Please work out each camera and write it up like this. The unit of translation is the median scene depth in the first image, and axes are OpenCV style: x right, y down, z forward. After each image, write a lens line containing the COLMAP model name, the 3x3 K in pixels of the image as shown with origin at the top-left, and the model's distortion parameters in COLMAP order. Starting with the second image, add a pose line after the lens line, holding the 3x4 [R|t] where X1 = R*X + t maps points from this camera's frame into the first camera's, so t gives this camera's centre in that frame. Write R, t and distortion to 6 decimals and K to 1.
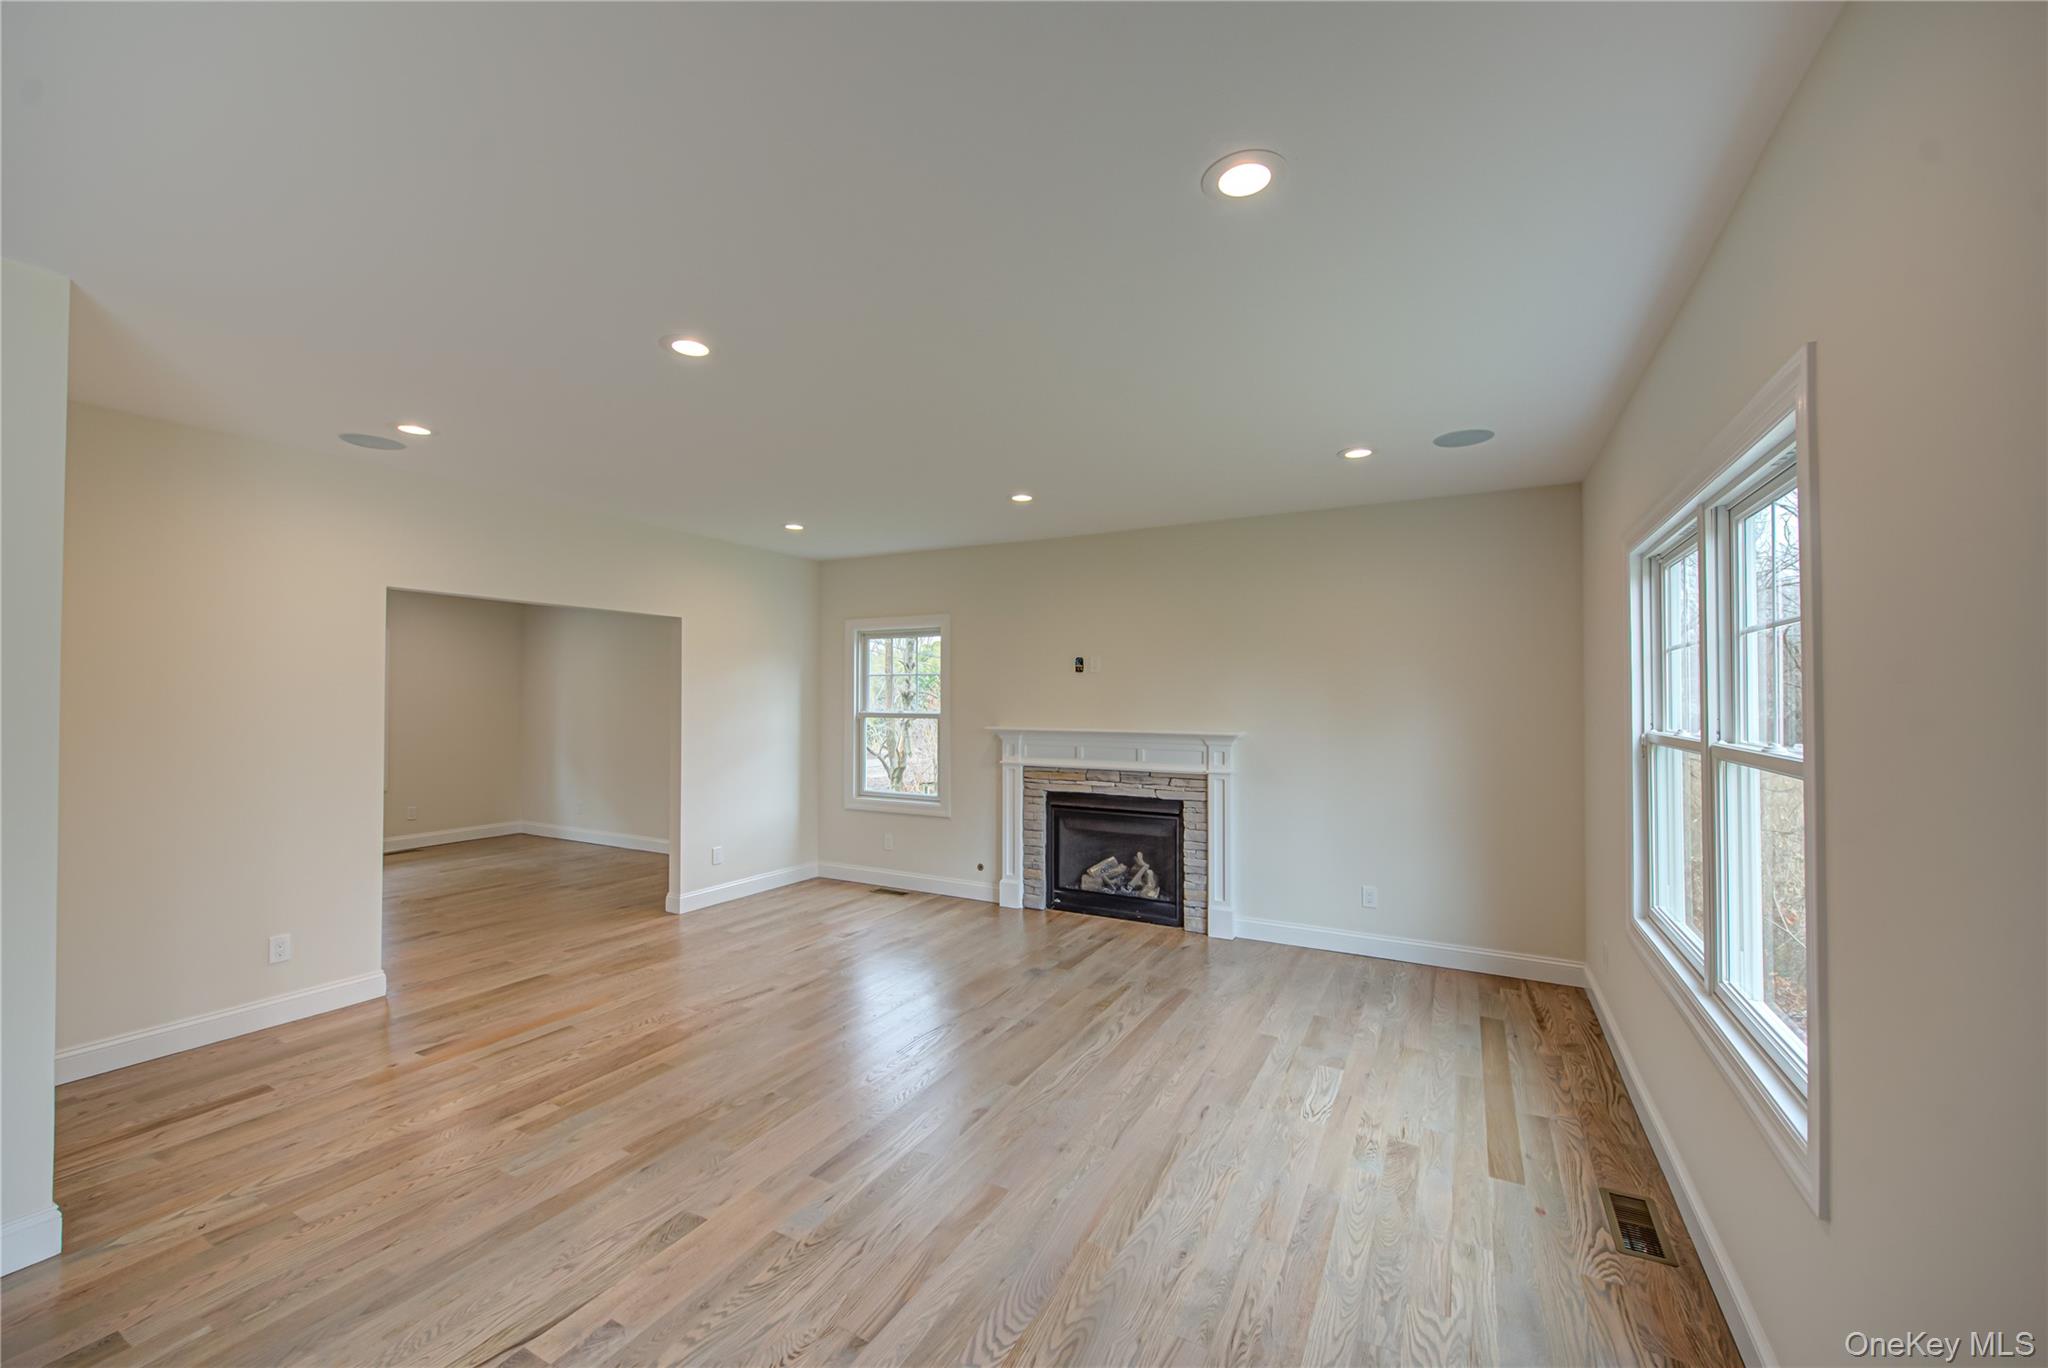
lens RADIAL K [[800.7, 0, 1021.8], [0, 800.7, 679.4], [0, 0, 1]] dist [0.002475, -0.002415]
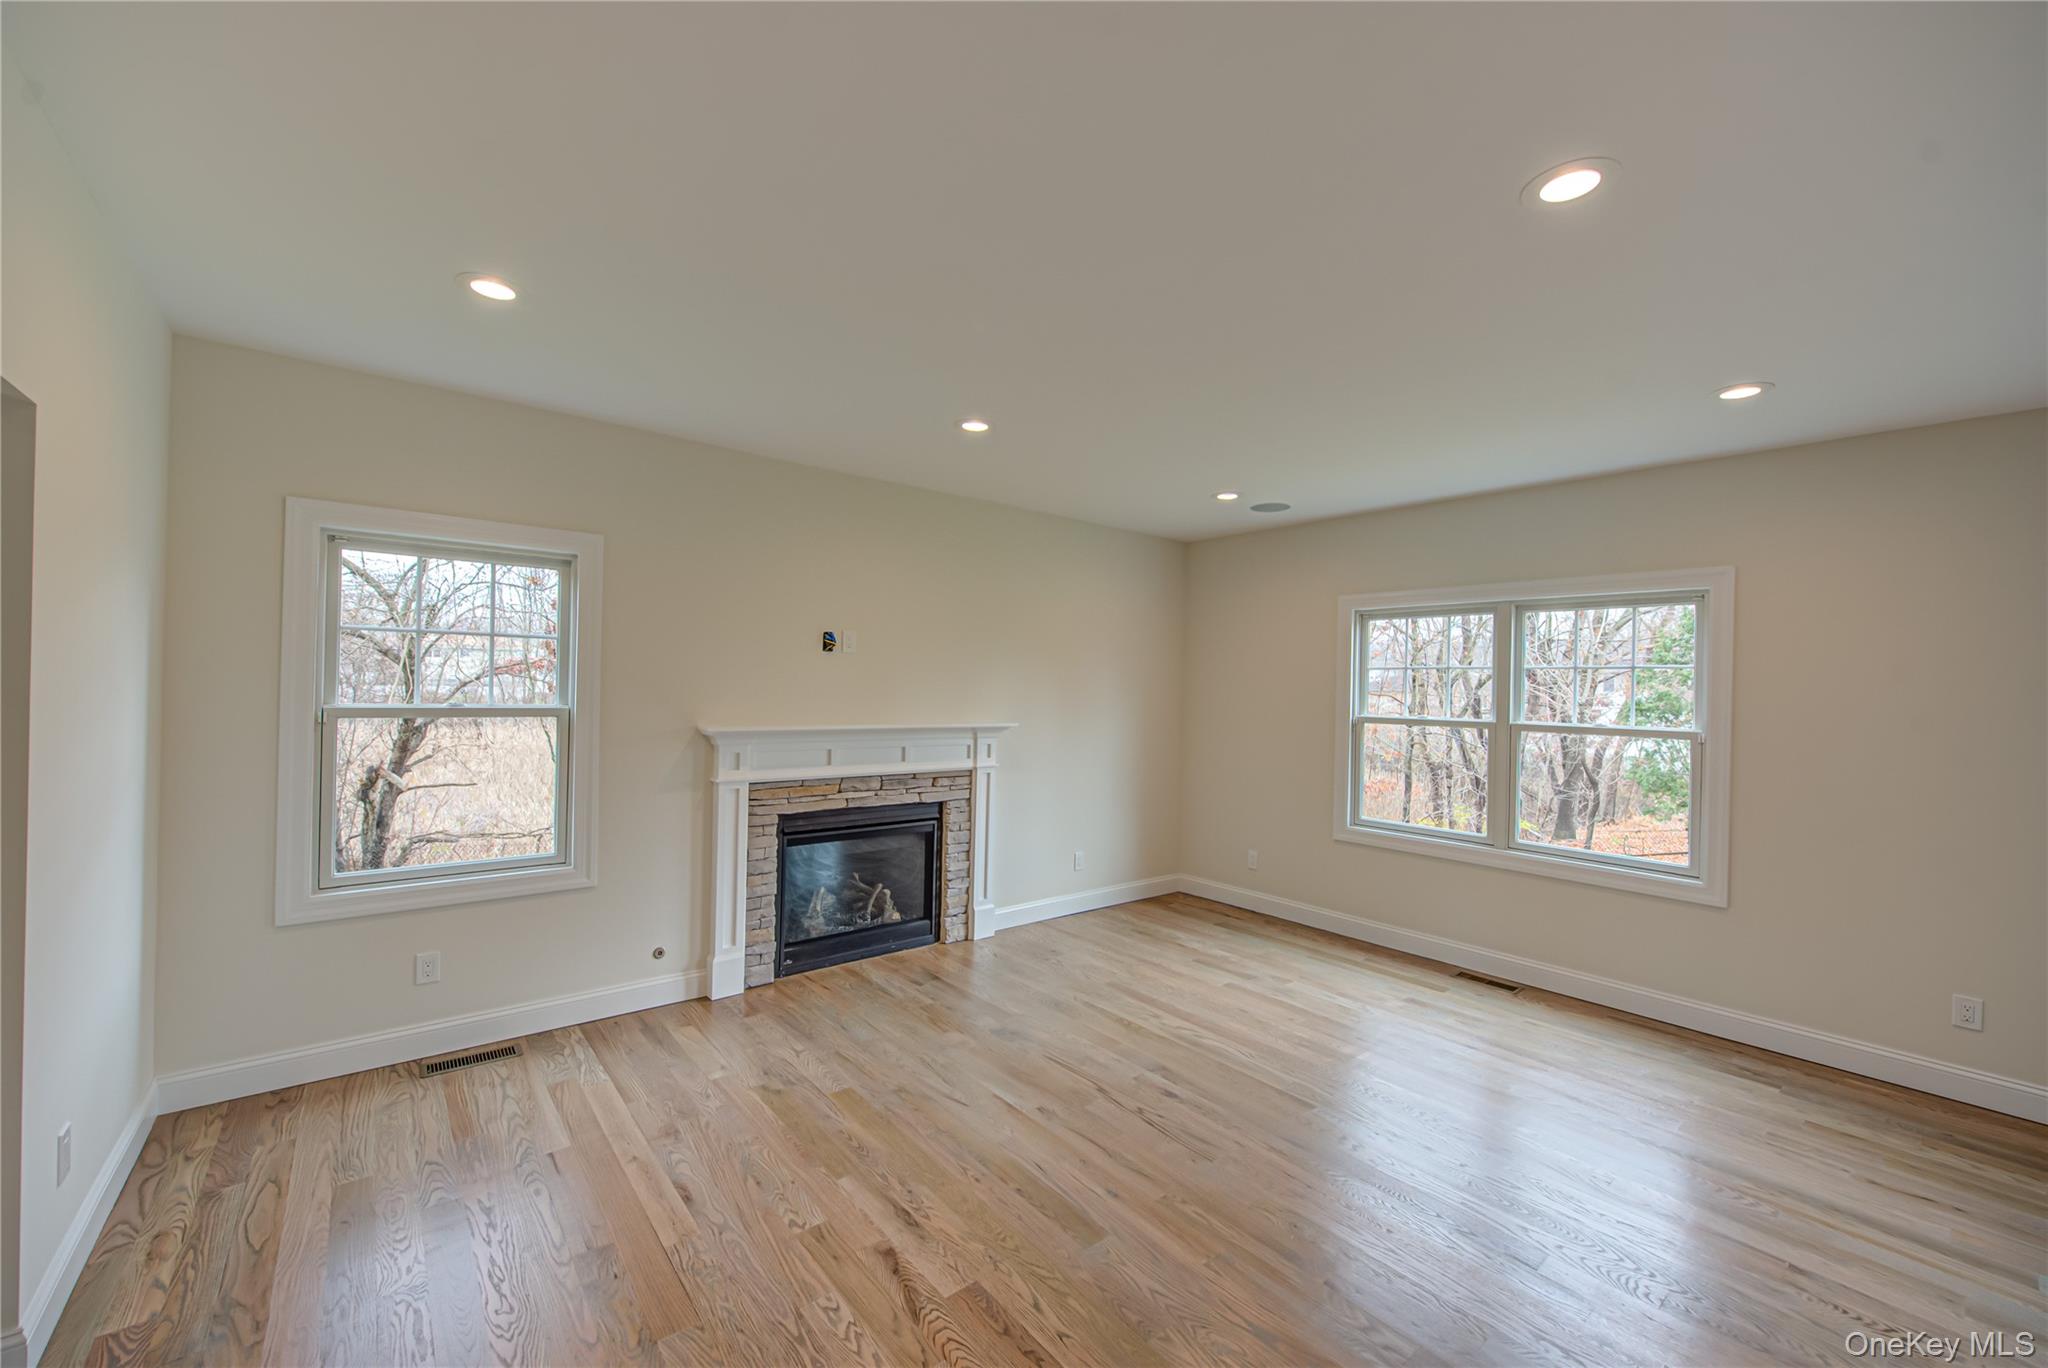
lens RADIAL K [[800.7, 0, 1026.5], [0, 800.7, 687.9], [0, 0, 1]] dist [0.002475, -0.002415]
pose [[0.370380, 0.008406, 0.928842, -0.603609], [-0.042896, 0.999047, 0.008064, 0.012599], [-0.927889, -0.042831, 0.370387, 0.586756]]
